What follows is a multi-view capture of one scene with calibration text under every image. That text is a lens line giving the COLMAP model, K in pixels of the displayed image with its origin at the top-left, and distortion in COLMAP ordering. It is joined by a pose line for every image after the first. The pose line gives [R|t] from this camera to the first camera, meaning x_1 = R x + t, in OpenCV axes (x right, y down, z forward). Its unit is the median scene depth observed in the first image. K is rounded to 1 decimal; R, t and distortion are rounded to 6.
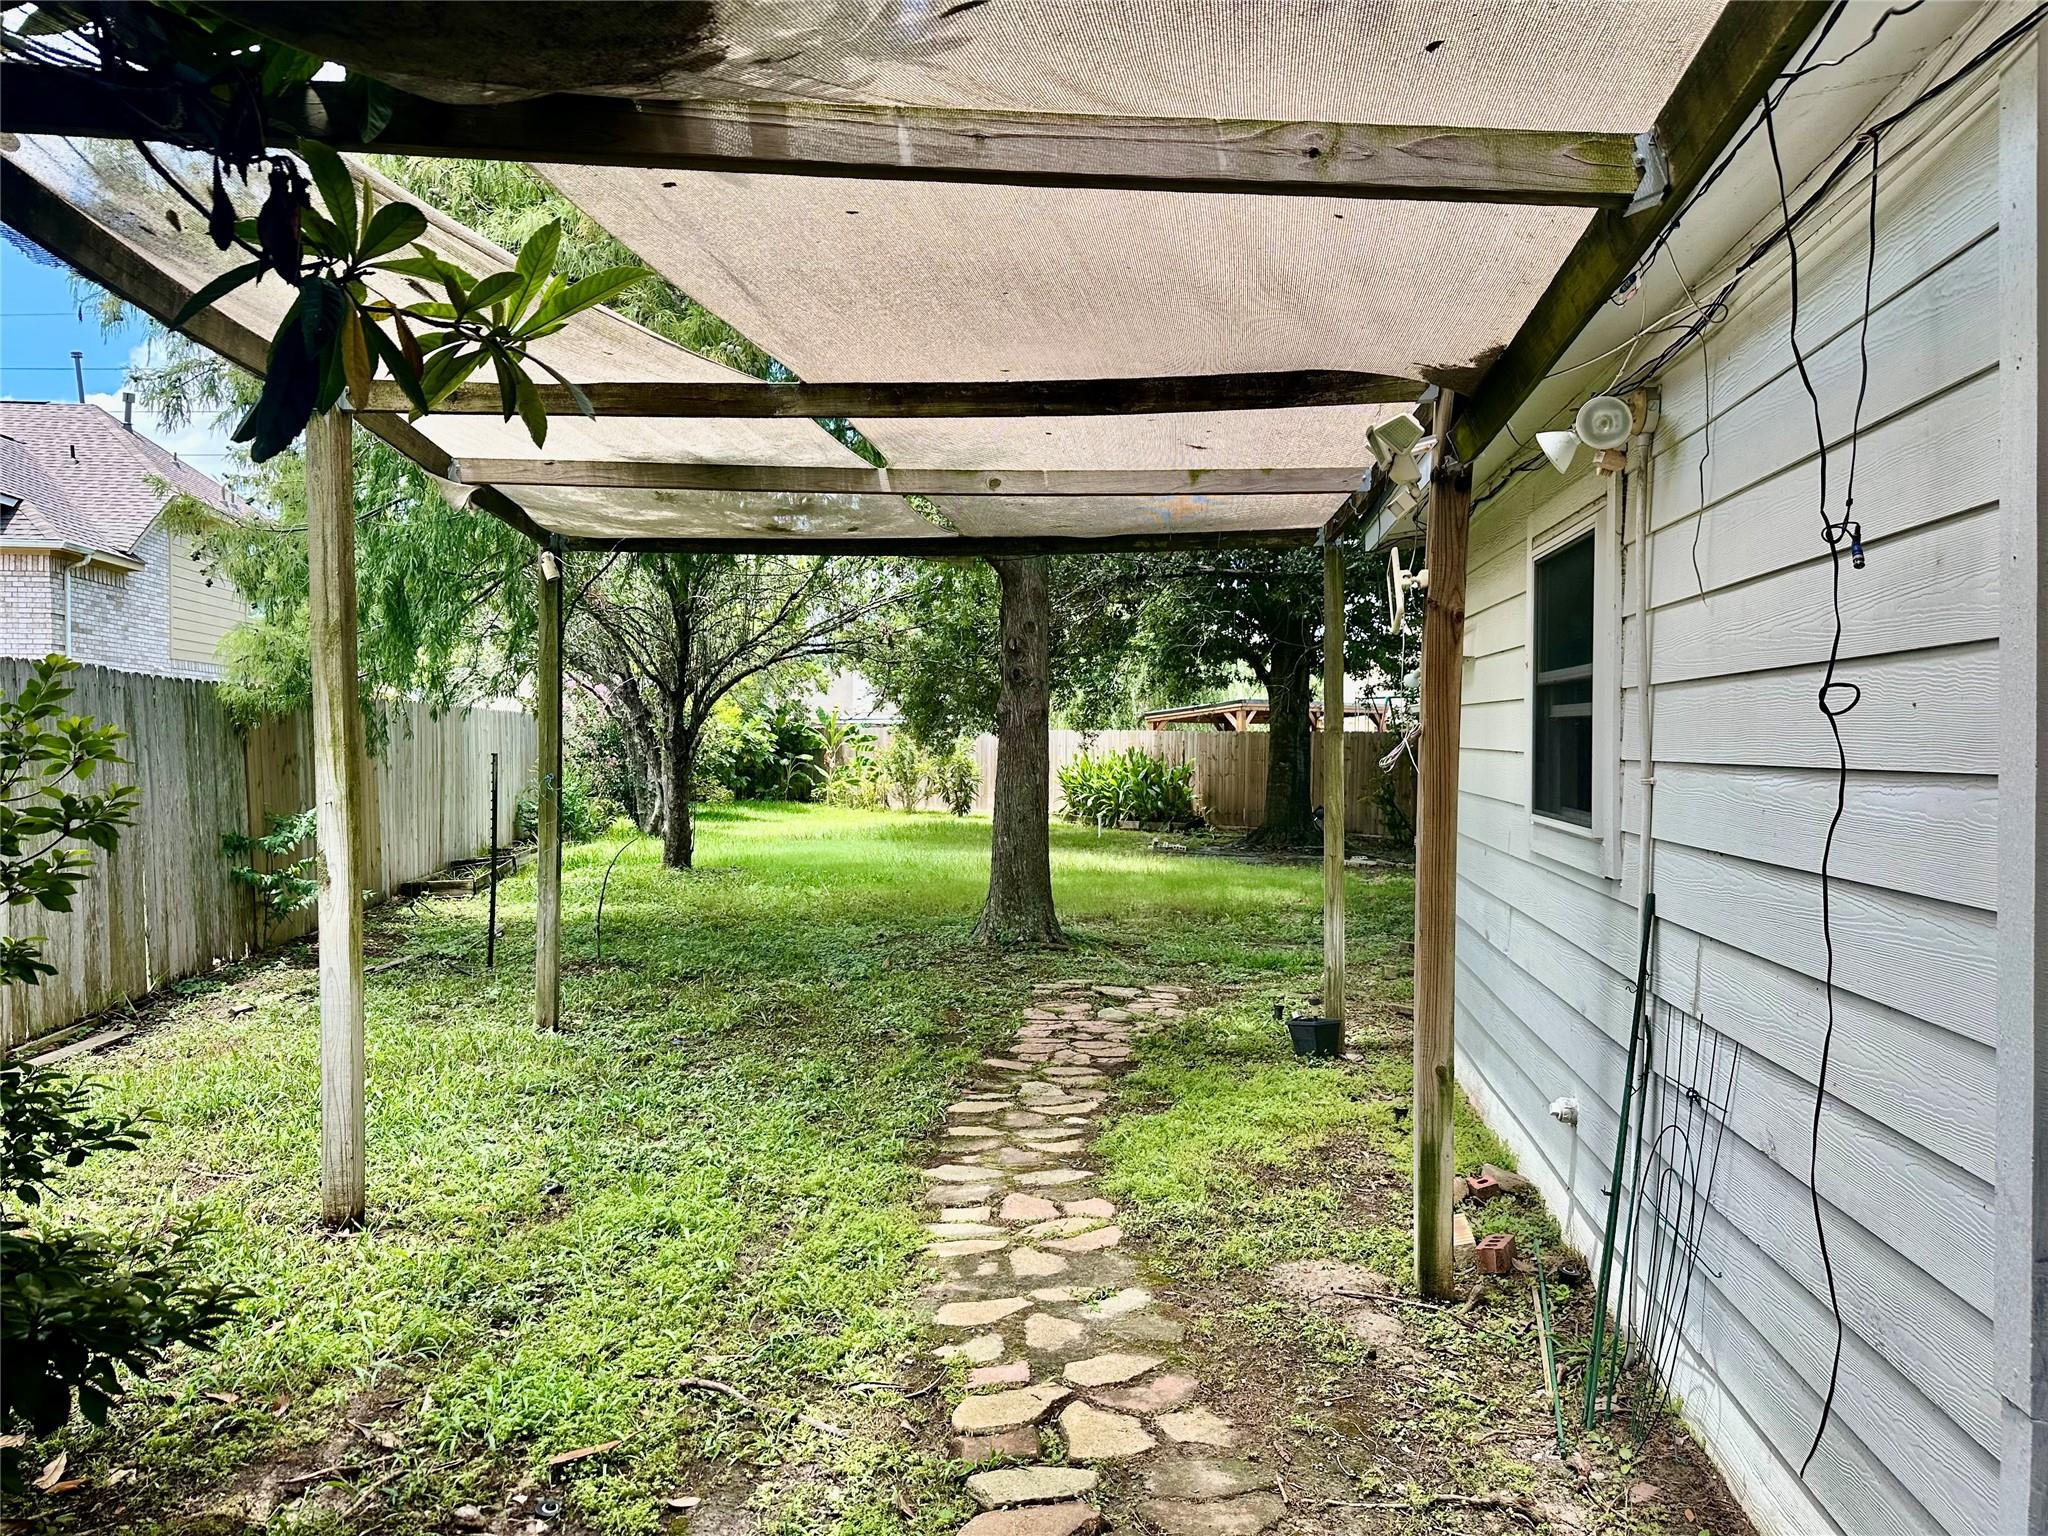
lens RADIAL K [[1136.1, 0, 1024.3], [0, 1136.1, 777.4], [0, 0, 1]] dist [-0.053468, -0.000787]
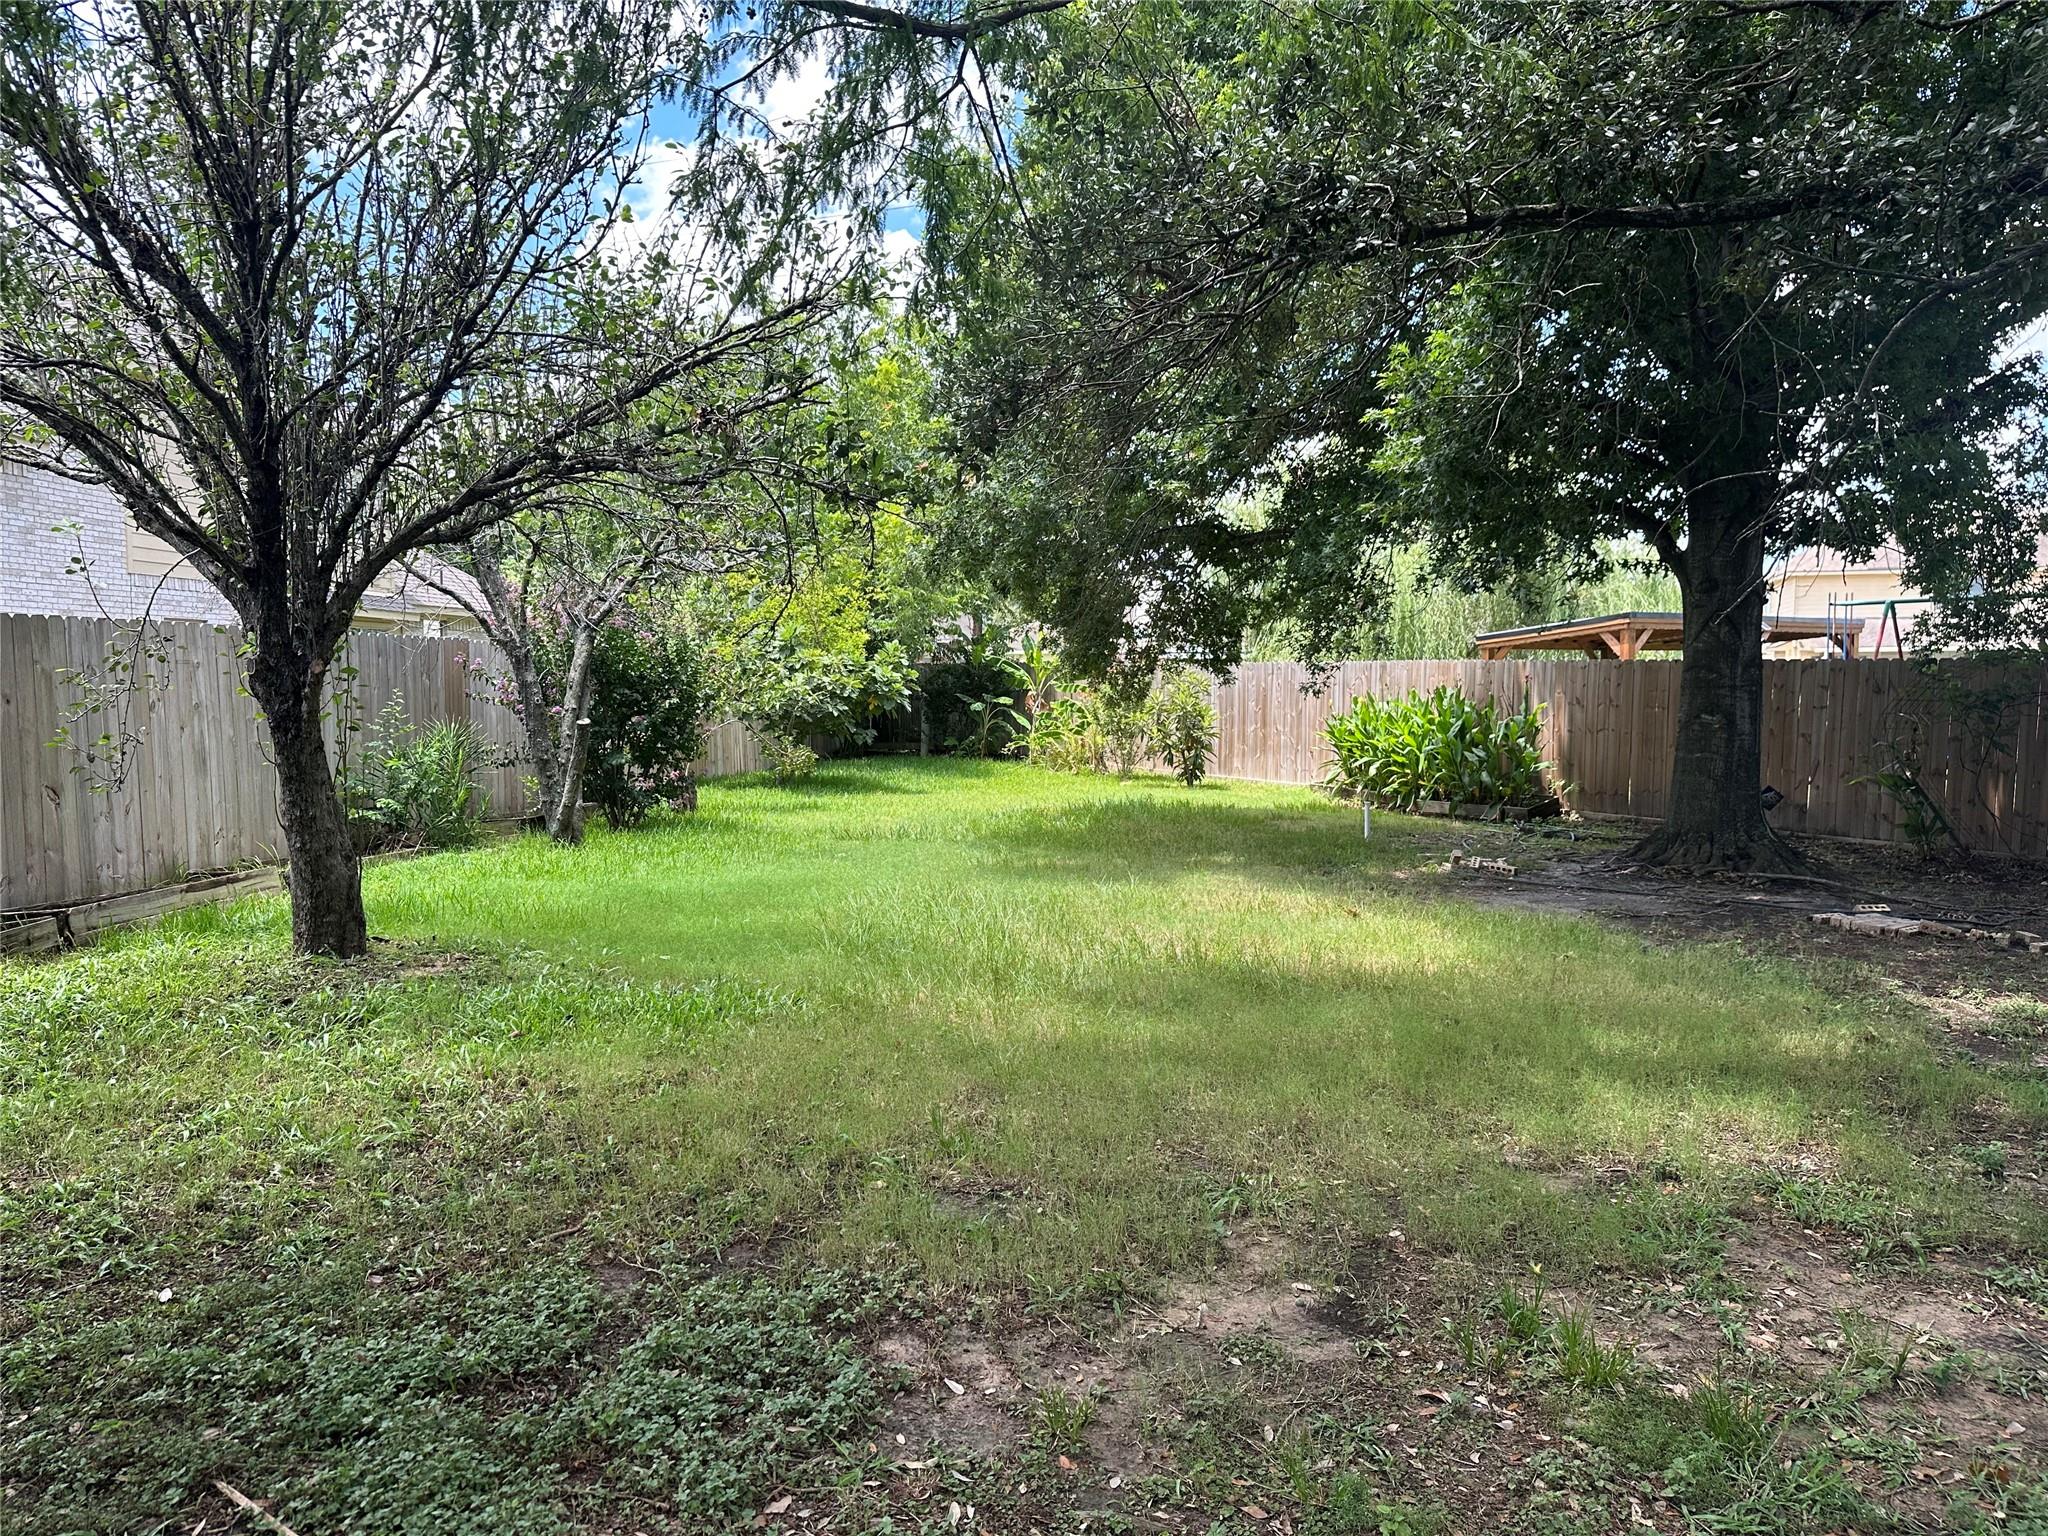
lens RADIAL K [[1136.1, 0, 1024.3], [0, 1136.1, 777.4], [0, 0, 1]] dist [-0.053468, -0.000787]
pose [[0.954229, 0.017972, -0.298536, 0.061154], [-0.001178, 0.998411, 0.056338, -0.010773], [0.299074, -0.053407, 0.952734, 0.321073]]
